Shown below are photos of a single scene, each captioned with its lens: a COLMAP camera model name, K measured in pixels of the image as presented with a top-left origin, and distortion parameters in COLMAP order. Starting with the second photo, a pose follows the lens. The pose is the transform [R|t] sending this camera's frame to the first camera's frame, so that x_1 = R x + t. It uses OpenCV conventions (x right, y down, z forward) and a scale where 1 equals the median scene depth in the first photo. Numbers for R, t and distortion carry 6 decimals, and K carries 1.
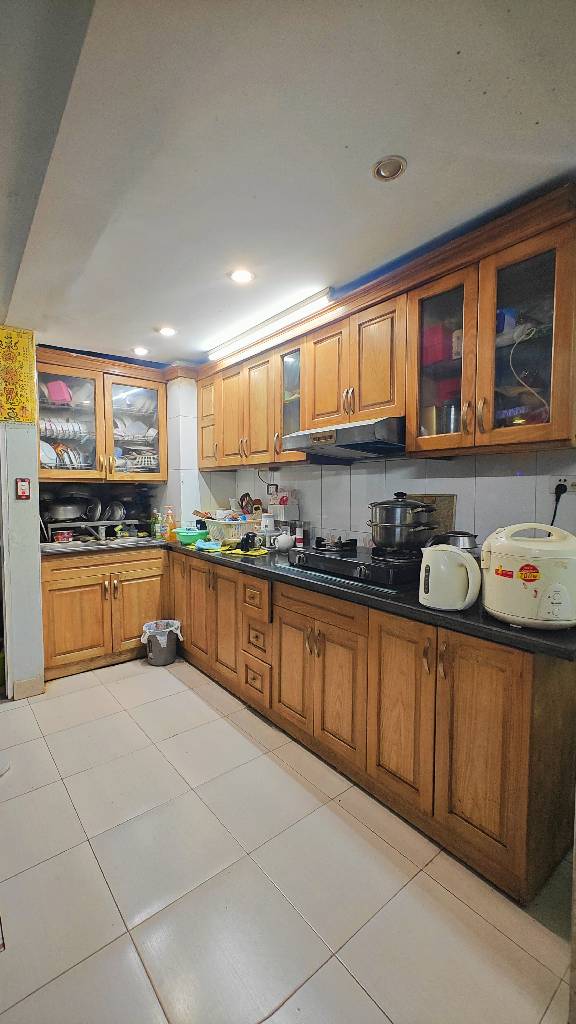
lens RADIAL K [[432.0, 0, 287.6], [0, 432.0, 505.1], [0, 0, 1]] dist [-0.001512, -0.000021]
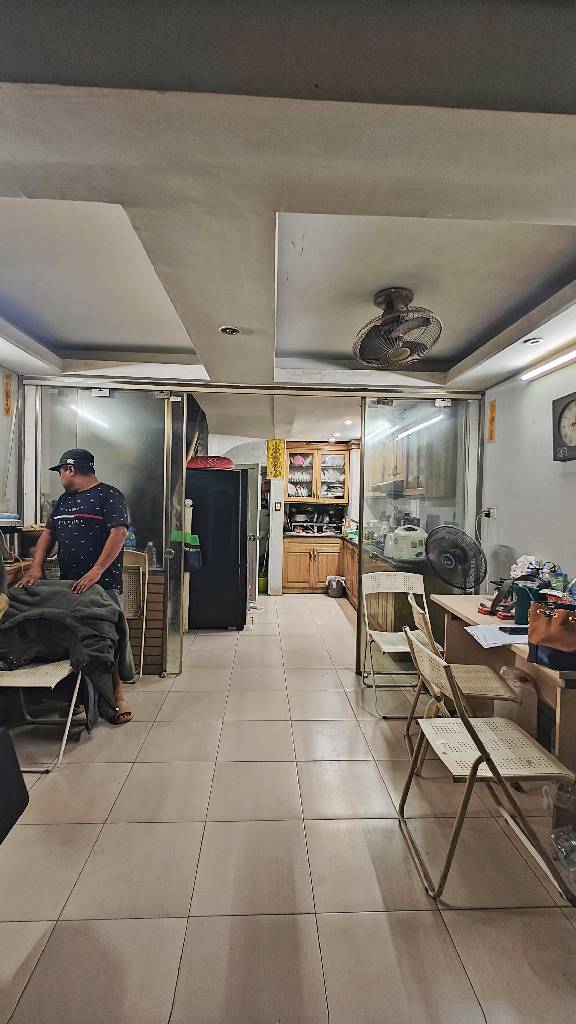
lens RADIAL K [[432.0, 0, 287.3], [0, 432.0, 511.0], [0, 0, 1]] dist [-0.001512, -0.000021]
pose [[0.806414, 0.035852, -0.590263, 0.653334], [-0.051674, 0.998615, -0.009941, 0.008635], [0.589089, 0.038518, 0.807150, -0.692819]]
